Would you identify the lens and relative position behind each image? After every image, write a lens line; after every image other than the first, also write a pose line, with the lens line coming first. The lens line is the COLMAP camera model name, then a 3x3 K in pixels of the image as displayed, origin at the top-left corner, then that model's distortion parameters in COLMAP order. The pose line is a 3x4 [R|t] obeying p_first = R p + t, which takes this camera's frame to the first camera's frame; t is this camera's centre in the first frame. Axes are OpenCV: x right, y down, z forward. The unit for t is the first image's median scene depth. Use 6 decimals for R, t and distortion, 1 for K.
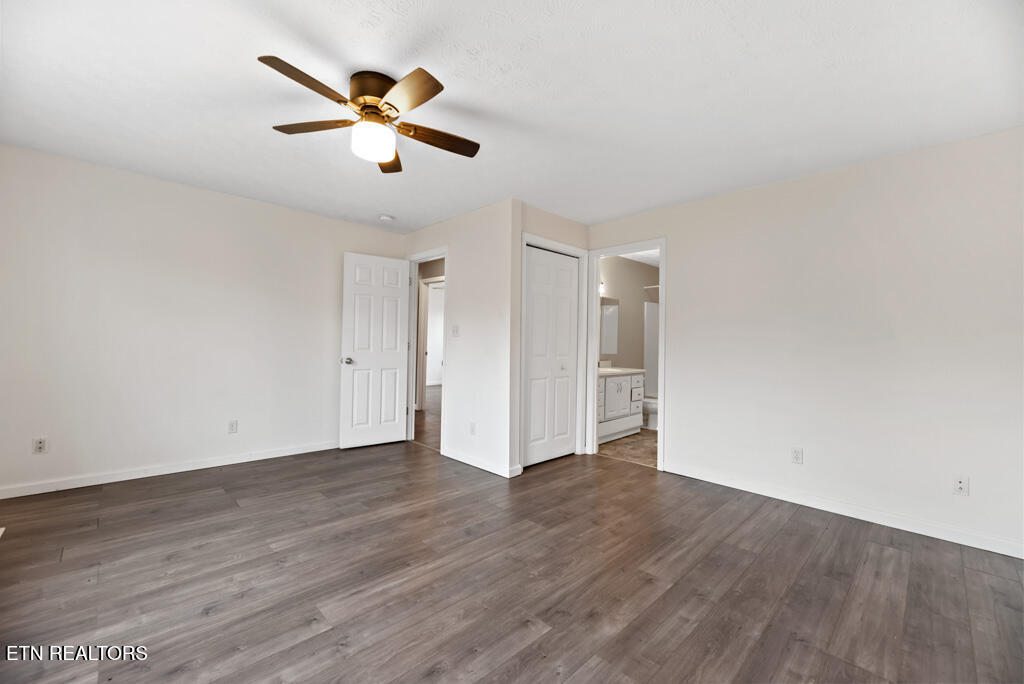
lens RADIAL K [[414.7, 0, 509.1], [0, 414.7, 341.1], [0, 0, 1]] dist [-0.001226, 0.007248]
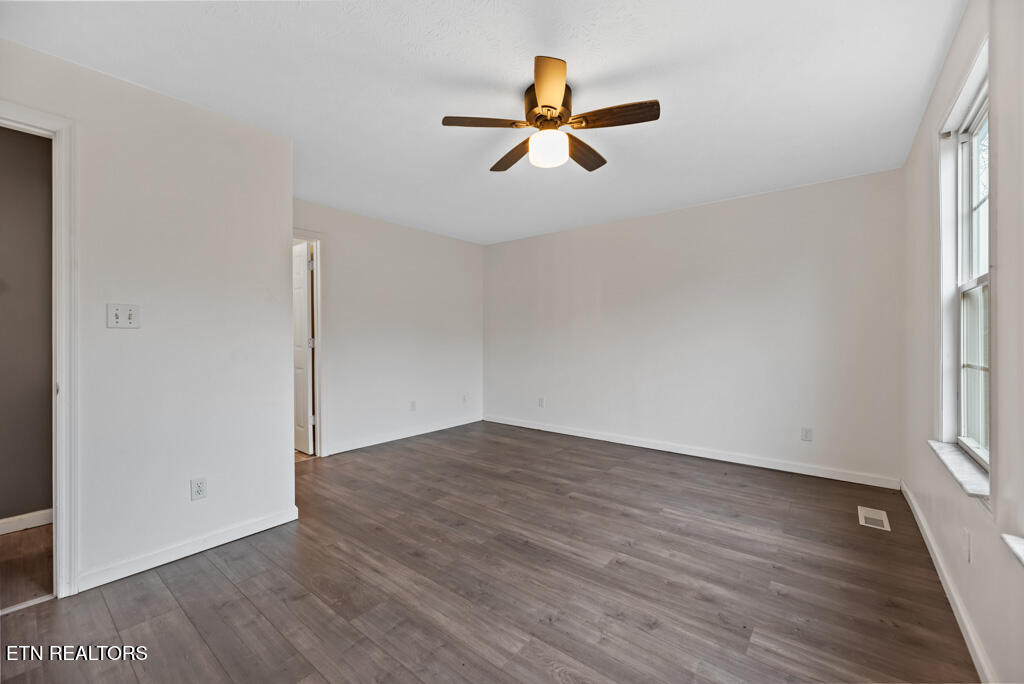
lens RADIAL K [[414.7, 0, 509.1], [0, 414.7, 341.1], [0, 0, 1]] dist [-0.001226, 0.007248]
pose [[-0.128113, -0.023813, 0.991474, -1.201192], [-0.004884, 0.999715, 0.023380, -0.019324], [-0.991748, -0.001847, -0.128193, 1.080331]]
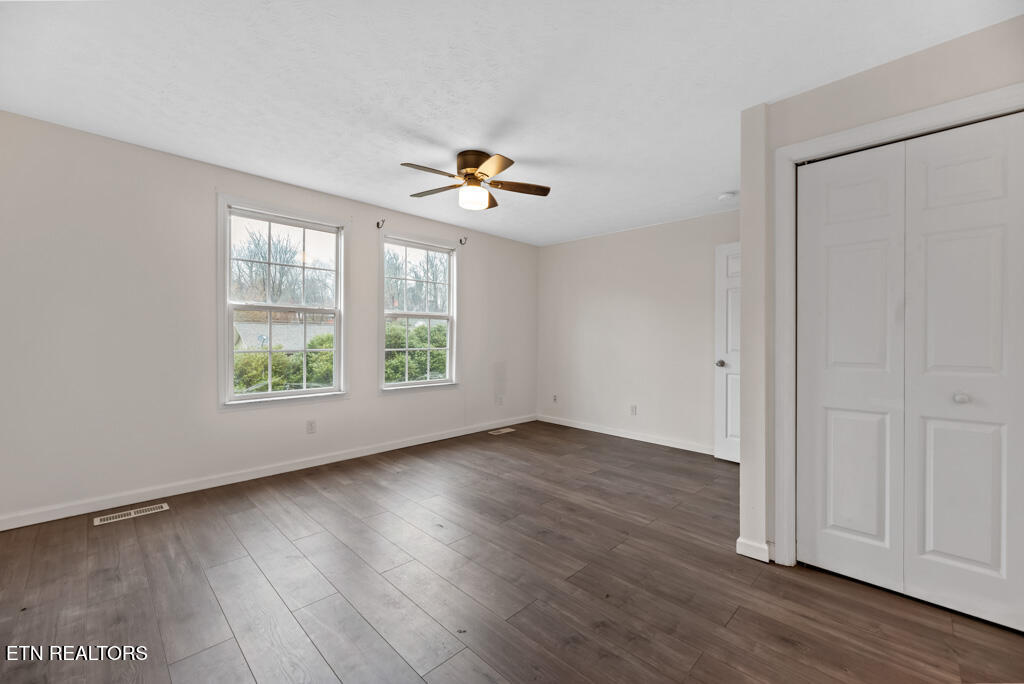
lens RADIAL K [[409.0, 0, 512.0], [0, 409.0, 342.0], [0, 0, 1]] dist [0.001278, 0.000138]
pose [[0.029522, -0.013322, -0.999475, 0.932160], [-0.002168, 0.999908, -0.013391, 0.025810], [0.999562, 0.002563, 0.029491, 0.958837]]
